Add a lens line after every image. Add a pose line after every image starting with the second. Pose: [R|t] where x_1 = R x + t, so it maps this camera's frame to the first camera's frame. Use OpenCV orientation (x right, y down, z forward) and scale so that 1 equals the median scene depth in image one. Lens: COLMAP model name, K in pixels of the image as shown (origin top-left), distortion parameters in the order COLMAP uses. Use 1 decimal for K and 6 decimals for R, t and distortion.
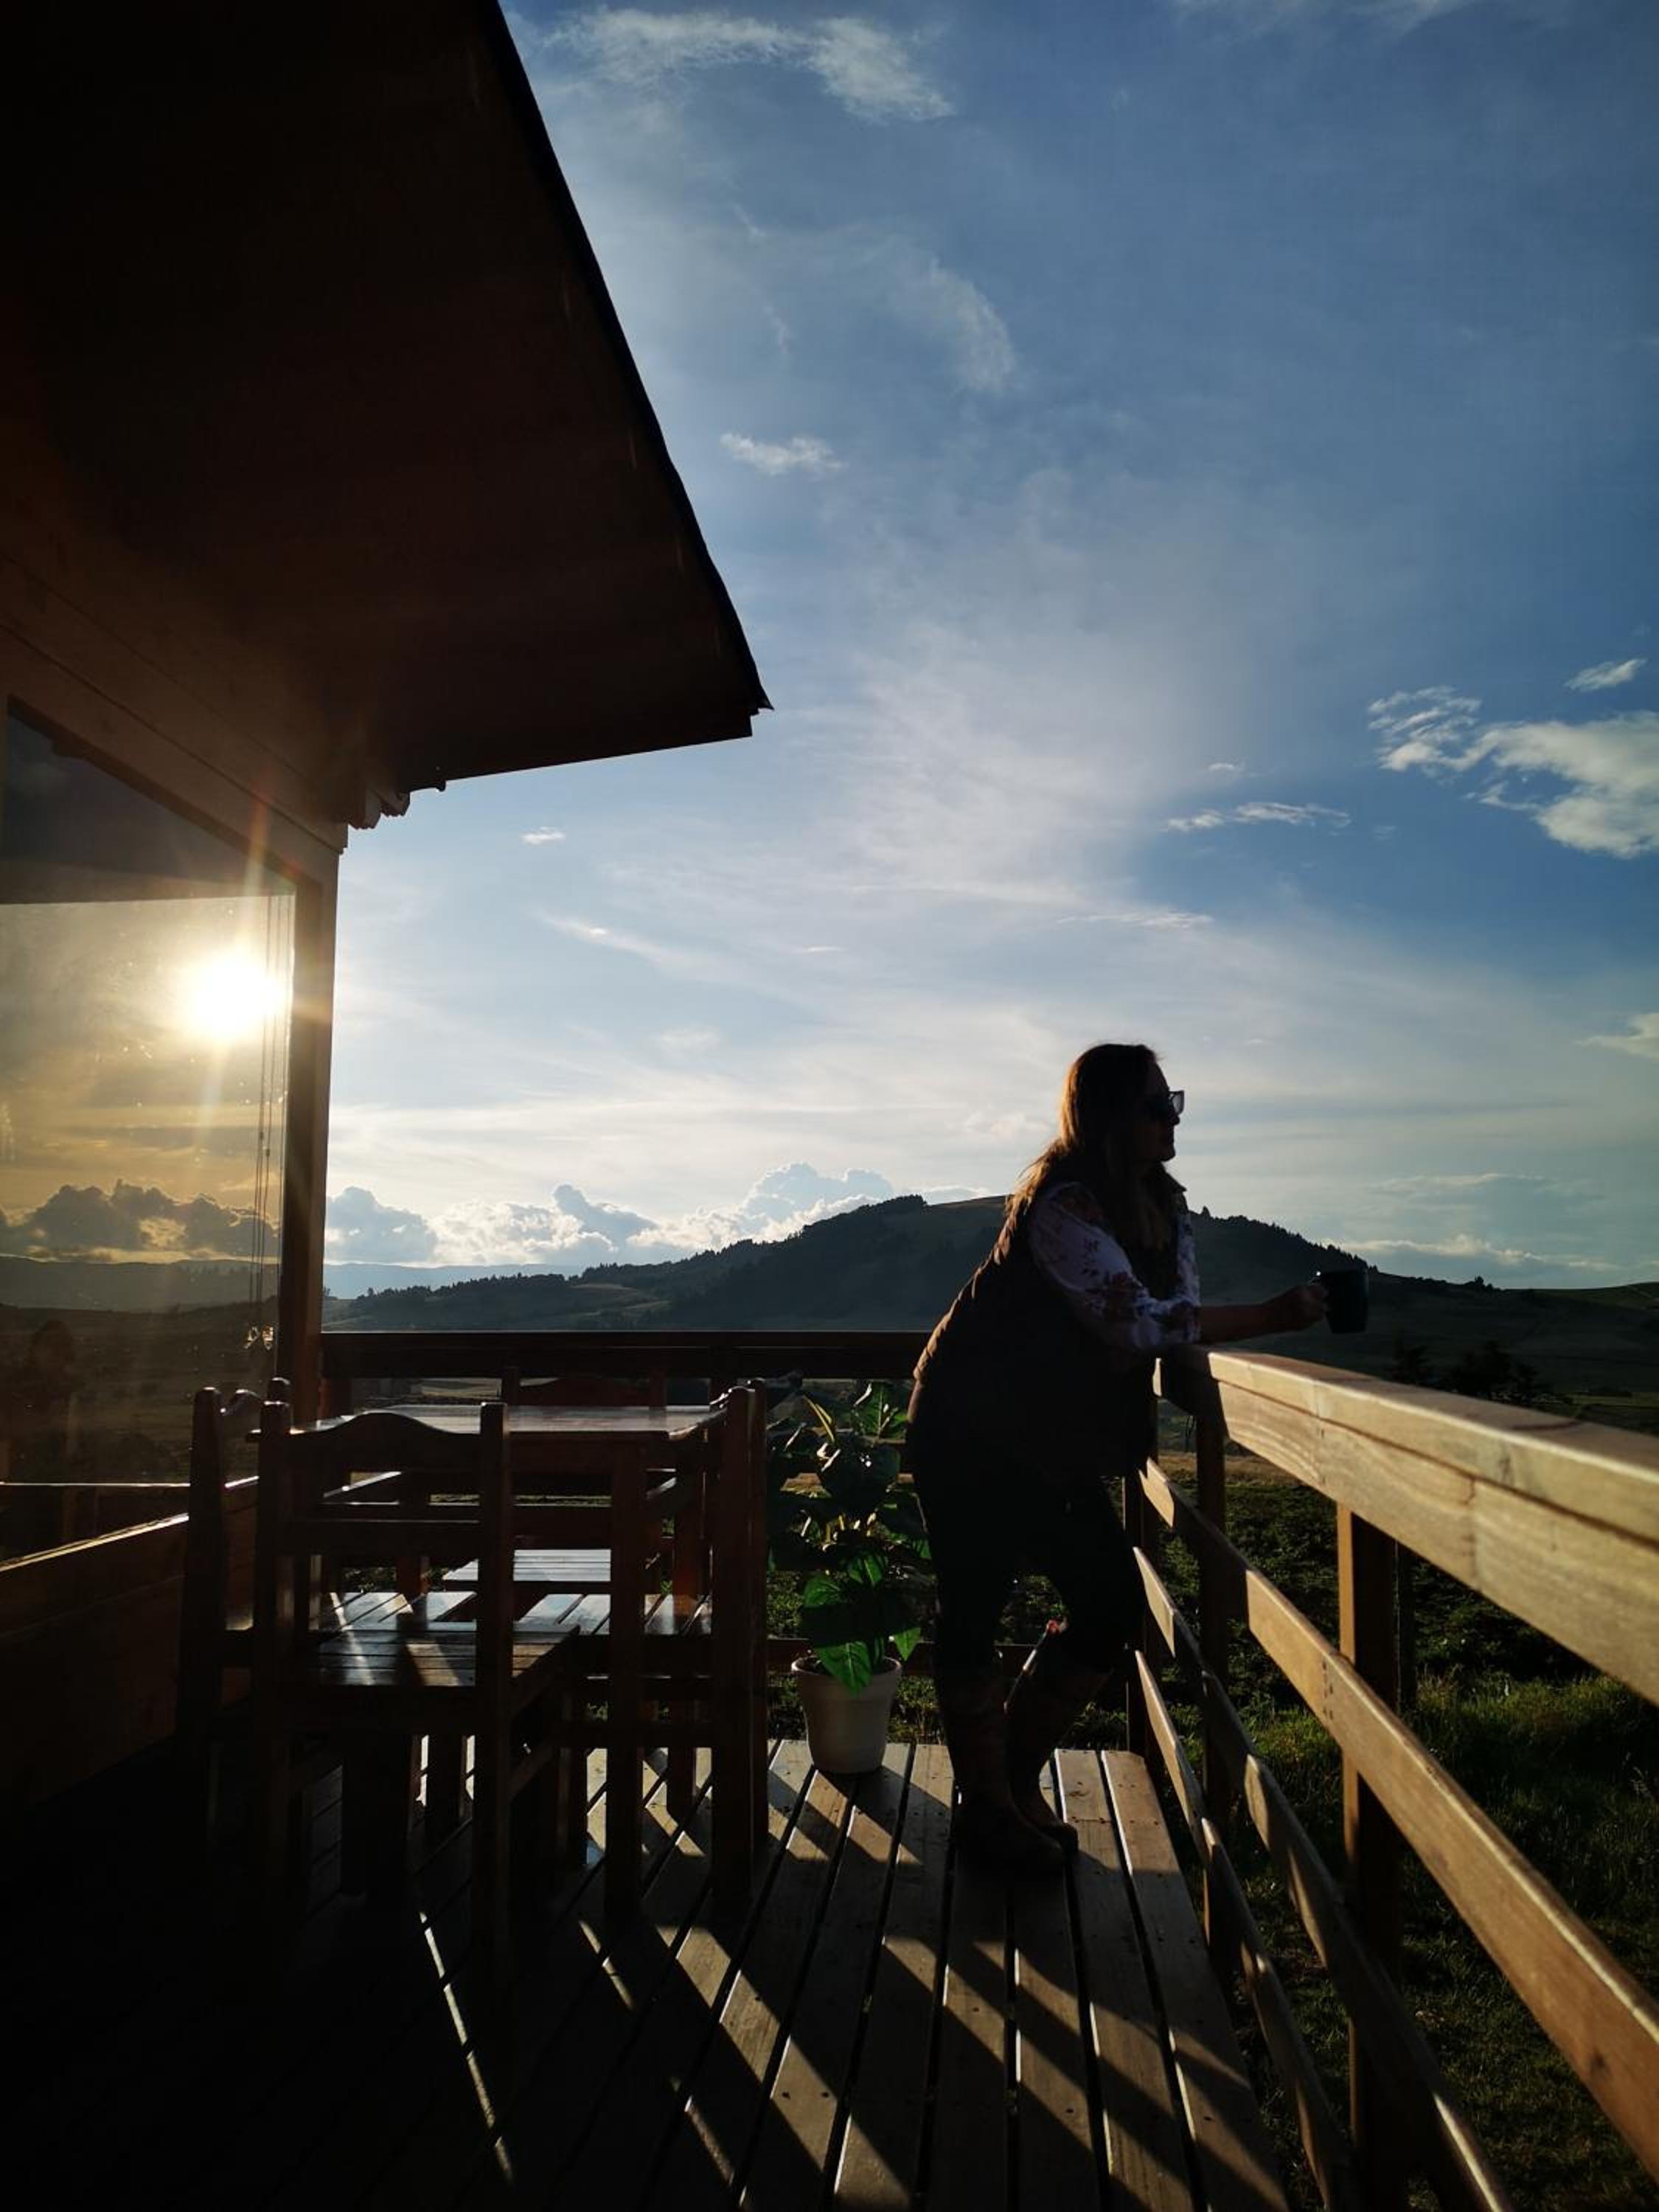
lens RADIAL K [[1621.2, 0, 829.5], [0, 1621.2, 1106.0], [0, 0, 1]] dist [0.011084, 0.002703]
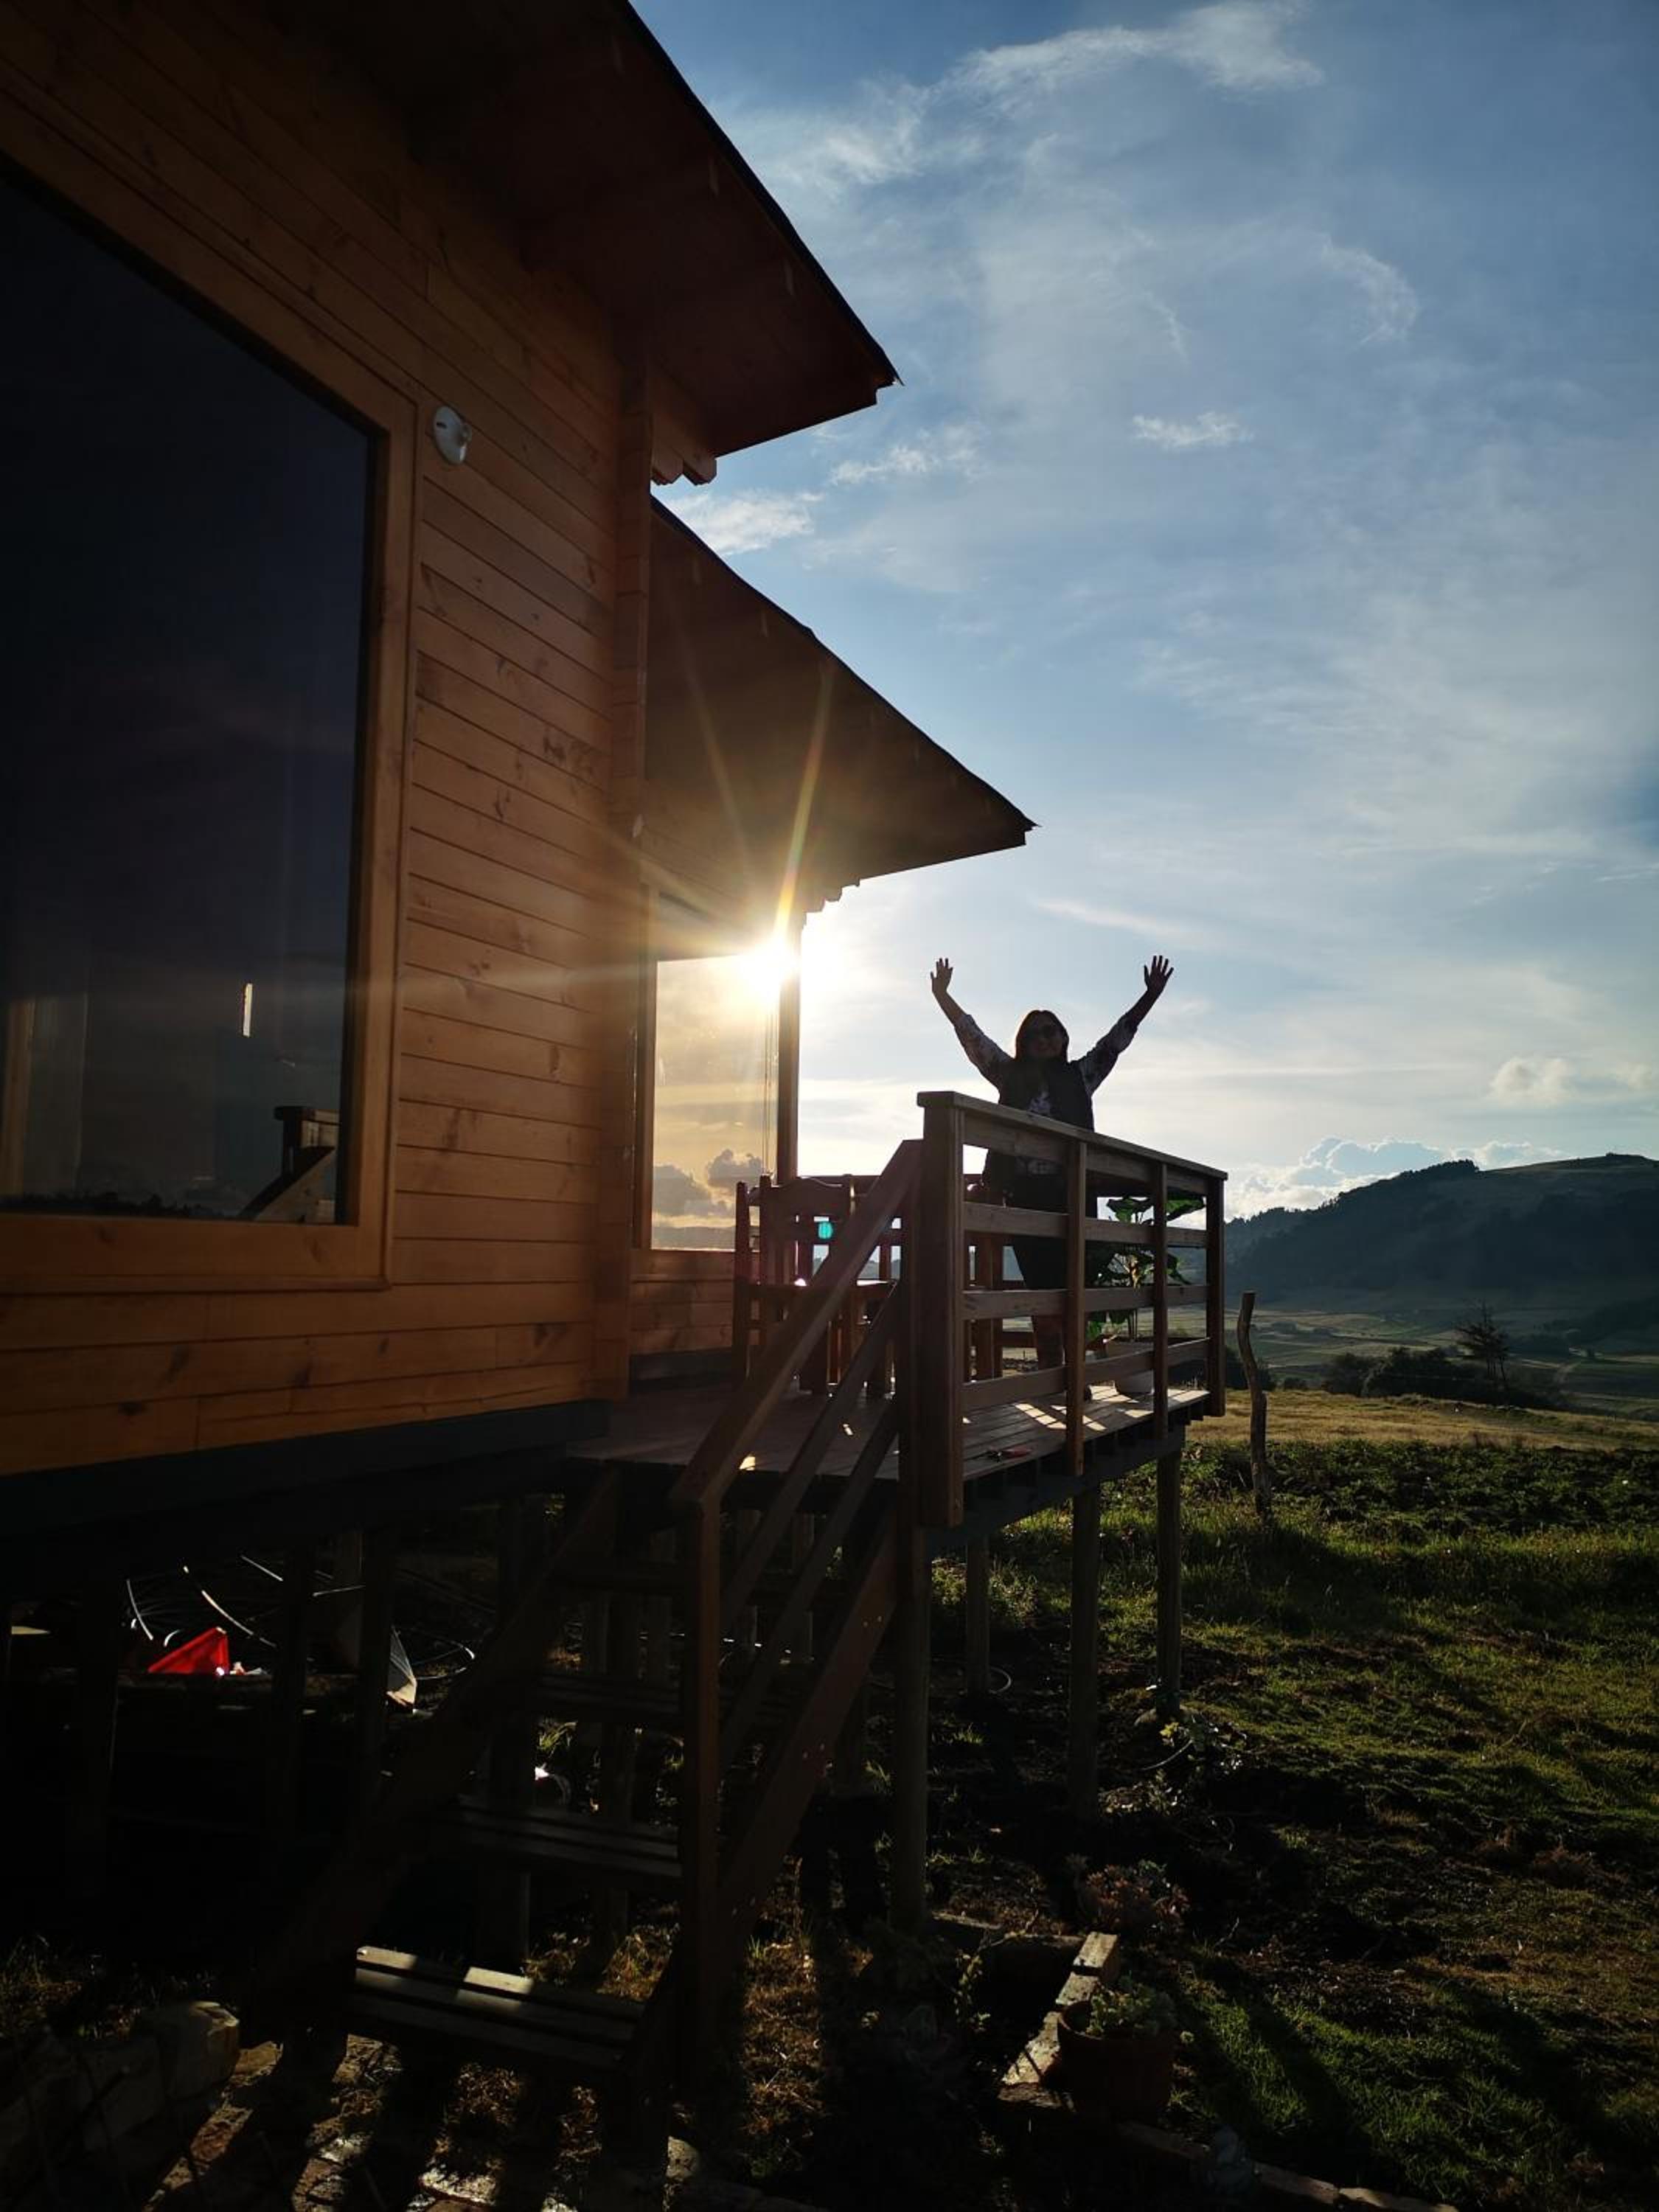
lens RADIAL K [[1621.2, 0, 829.5], [0, 1621.2, 1106.0], [0, 0, 1]] dist [0.011084, 0.002703]
pose [[0.948129, -0.018759, -0.317331, 0.050076], [0.024768, 0.999582, 0.014913, 0.003915], [0.316919, -0.021999, 0.948197, -0.122063]]
